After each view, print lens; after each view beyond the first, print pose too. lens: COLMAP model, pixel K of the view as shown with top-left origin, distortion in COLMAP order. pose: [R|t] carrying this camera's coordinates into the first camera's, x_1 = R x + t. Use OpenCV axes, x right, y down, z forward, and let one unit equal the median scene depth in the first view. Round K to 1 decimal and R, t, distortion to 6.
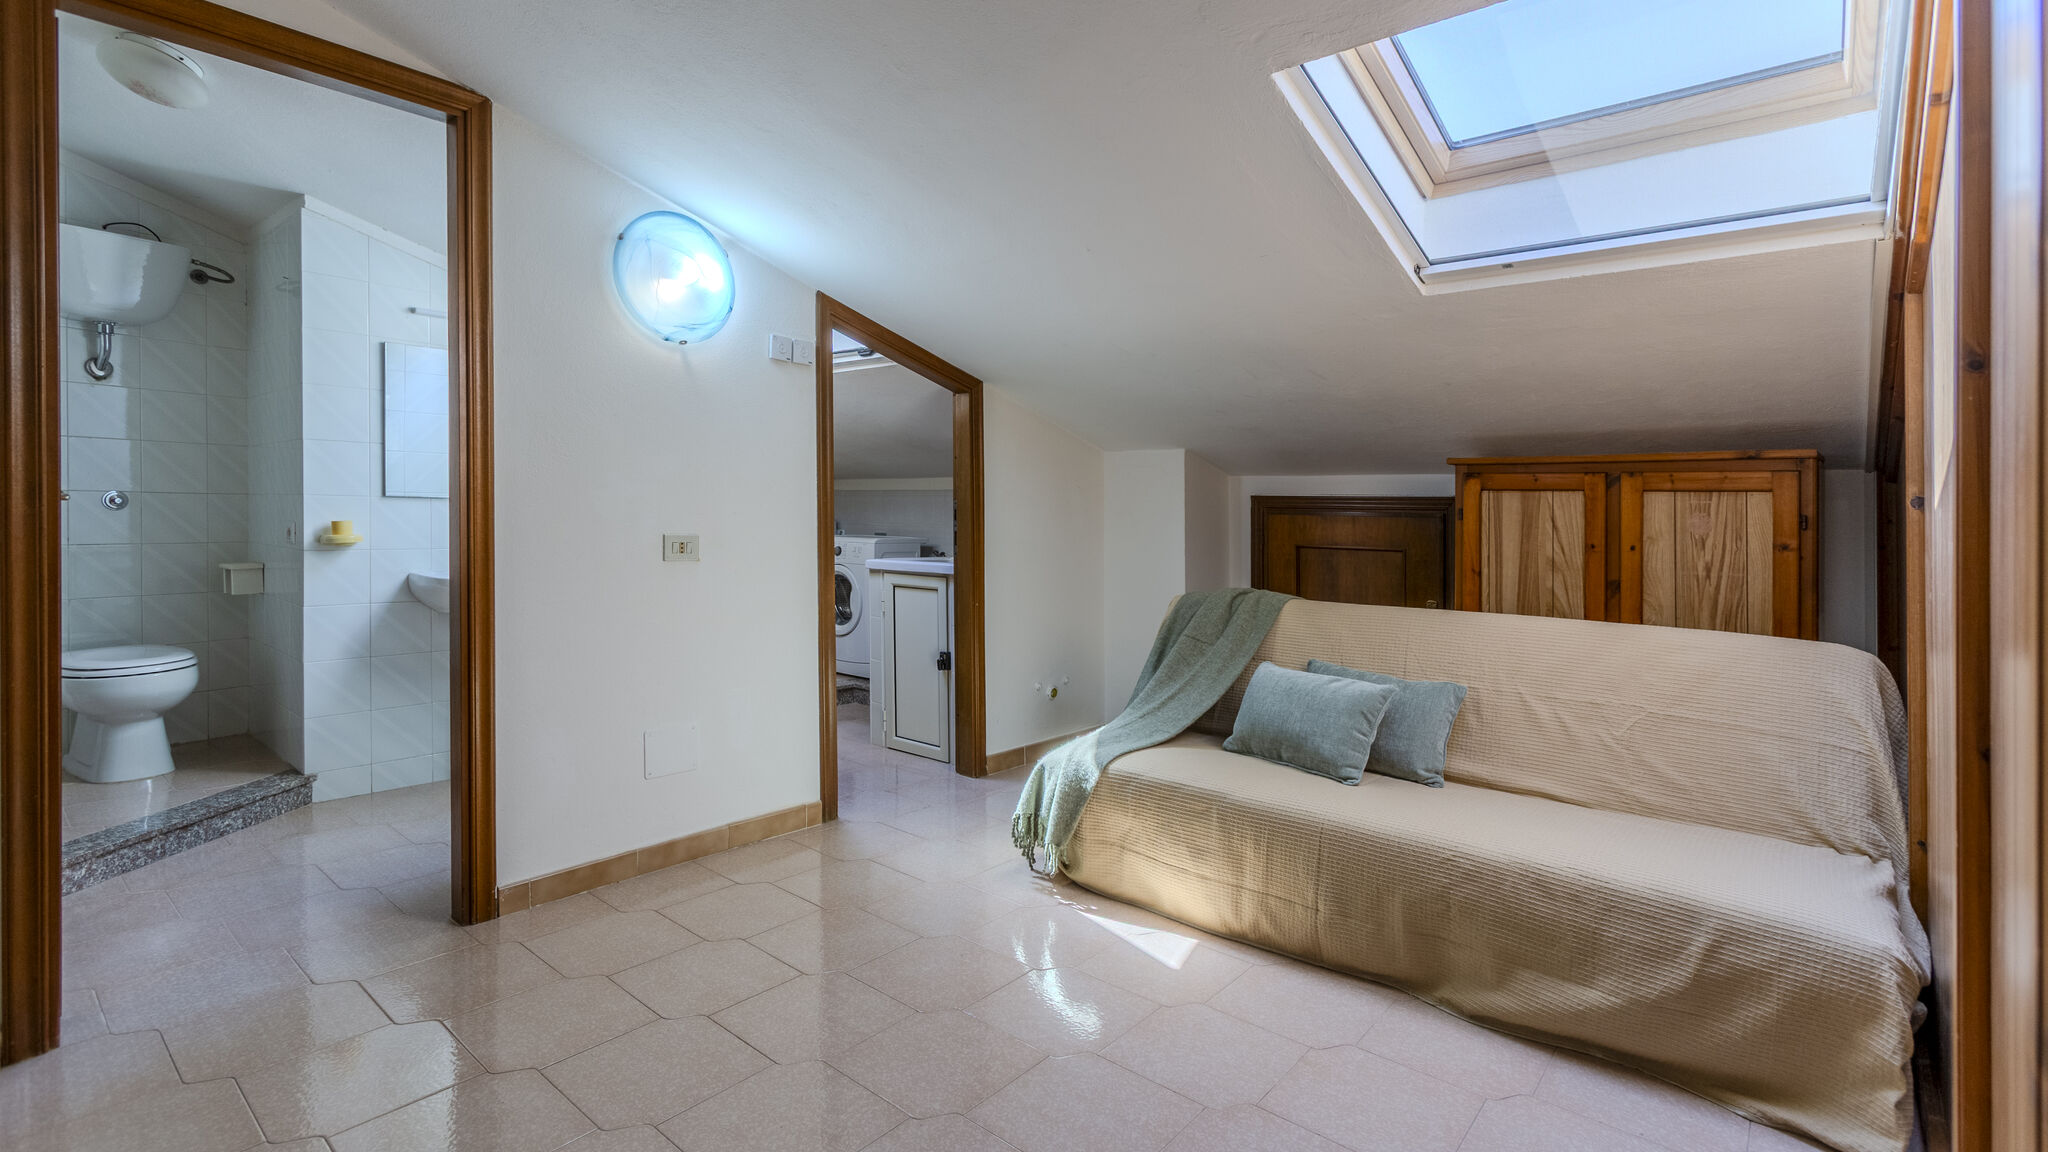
lens RADIAL K [[948.5, 0, 1026.3], [0, 948.5, 553.4], [0, 0, 1]] dist [-0.000062, 0.007310]
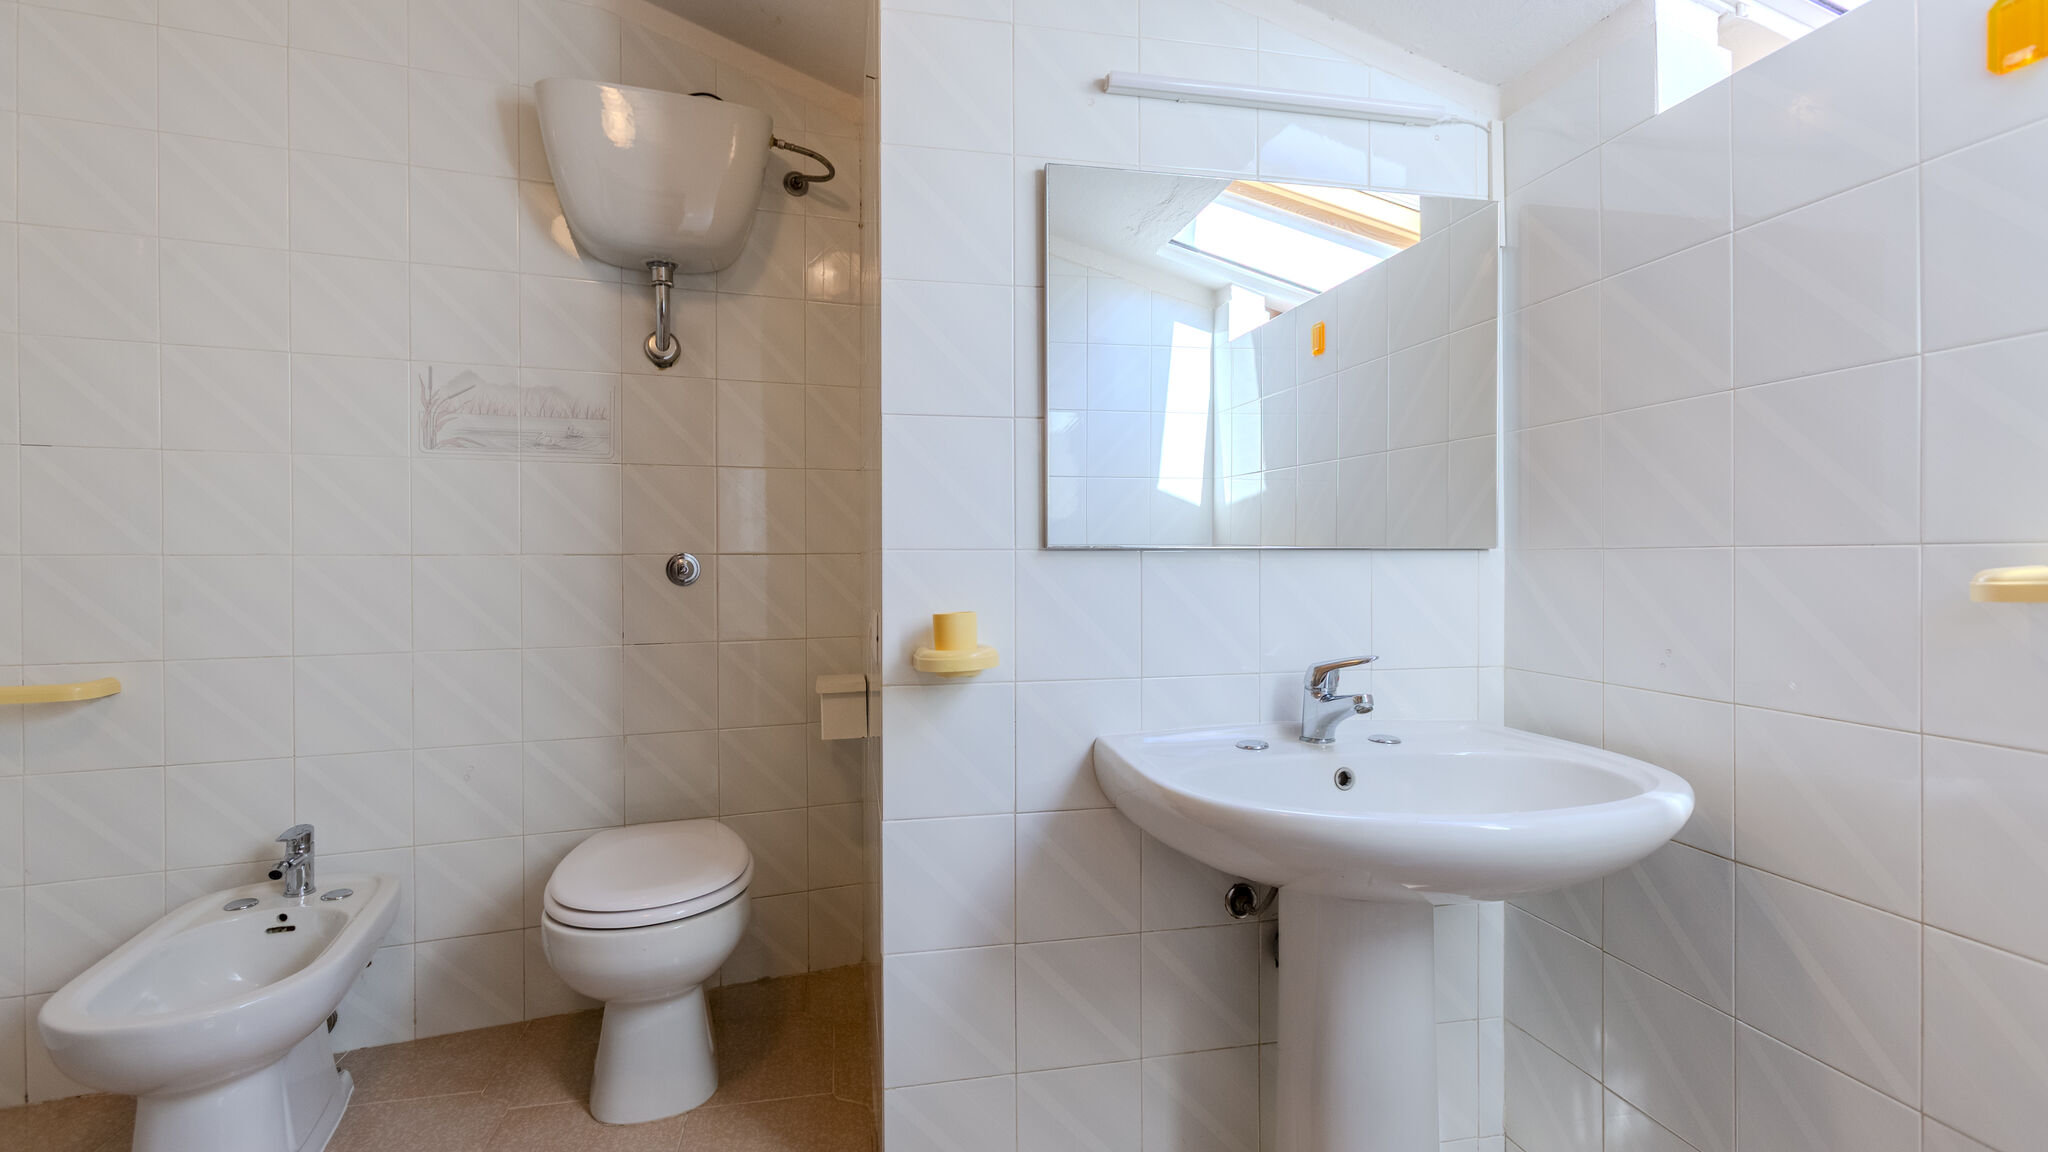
lens RADIAL K [[936.4, 0, 1010.9], [0, 936.4, 596.3], [0, 0, 1]] dist [0.004579, 0.001607]
pose [[0.790609, 0.001990, -0.612318, -0.453591], [0.000359, 0.999993, 0.003713, -0.041984], [0.612321, -0.003156, 0.790603, 0.692009]]
